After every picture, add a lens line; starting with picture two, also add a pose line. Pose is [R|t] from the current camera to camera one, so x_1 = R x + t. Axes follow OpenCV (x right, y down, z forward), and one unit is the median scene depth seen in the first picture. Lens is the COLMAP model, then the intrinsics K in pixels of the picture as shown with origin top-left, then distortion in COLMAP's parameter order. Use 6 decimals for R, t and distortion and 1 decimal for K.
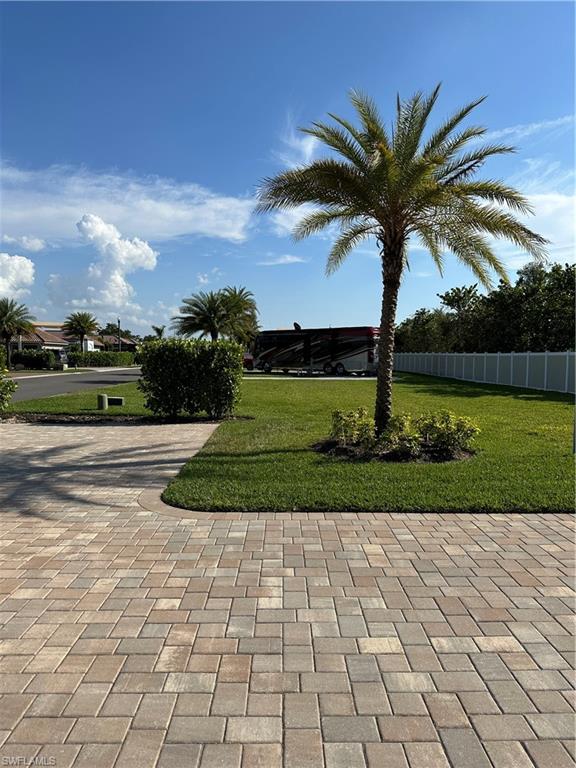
lens RADIAL K [[534.2, 0, 281.4], [0, 534.2, 380.8], [0, 0, 1]] dist [0.059171, -0.076731]
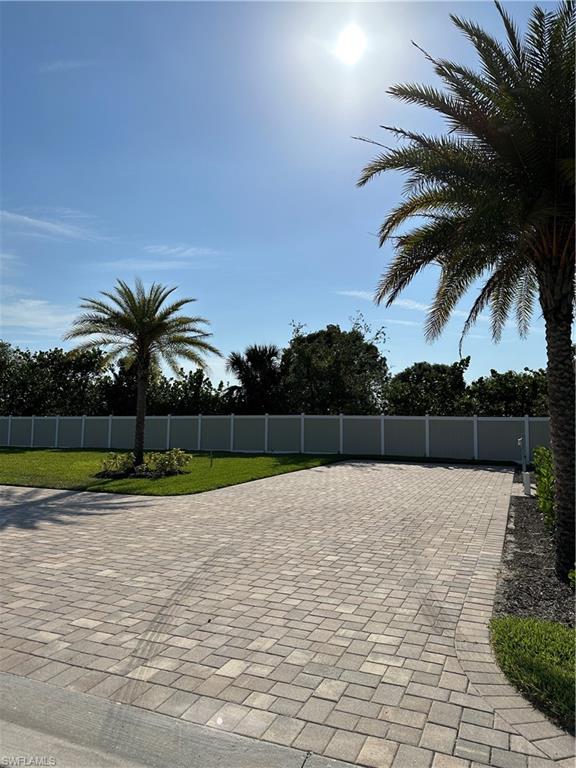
lens RADIAL K [[534.2, 0, 288.5], [0, 534.2, 374.1], [0, 0, 1]] dist [0.059171, -0.076731]
pose [[0.403180, 0.079428, 0.911667, -0.131193], [0.036202, 0.994062, -0.102616, -0.000176], [-0.914405, 0.074377, 0.397910, -0.015087]]
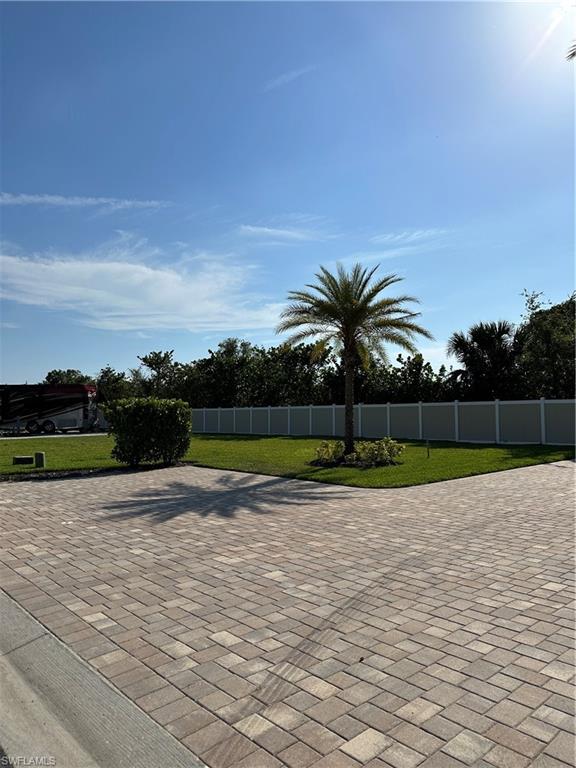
lens RADIAL K [[534.2, 0, 289.2], [0, 534.2, 387.5], [0, 0, 1]] dist [0.059171, -0.076731]
pose [[0.745686, 0.014845, 0.666132, -0.116879], [0.046378, 0.996171, -0.074117, 0.000062], [-0.664681, 0.086161, 0.742142, -0.014222]]
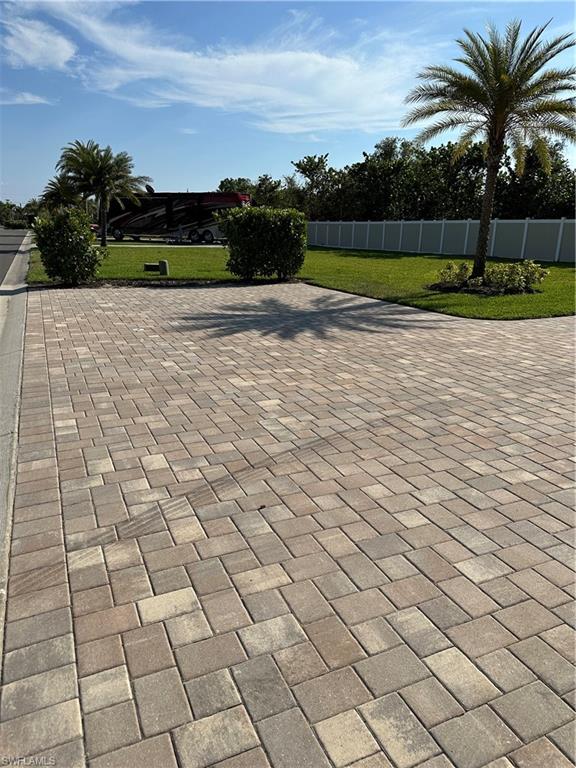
lens RADIAL K [[534.2, 0, 287.1], [0, 534.2, 387.1], [0, 0, 1]] dist [0.059171, -0.076731]
pose [[0.914445, -0.113519, 0.388463, -0.097054], [0.013639, 0.967954, 0.250756, 0.000777], [-0.404480, -0.224004, 0.886690, -0.016763]]
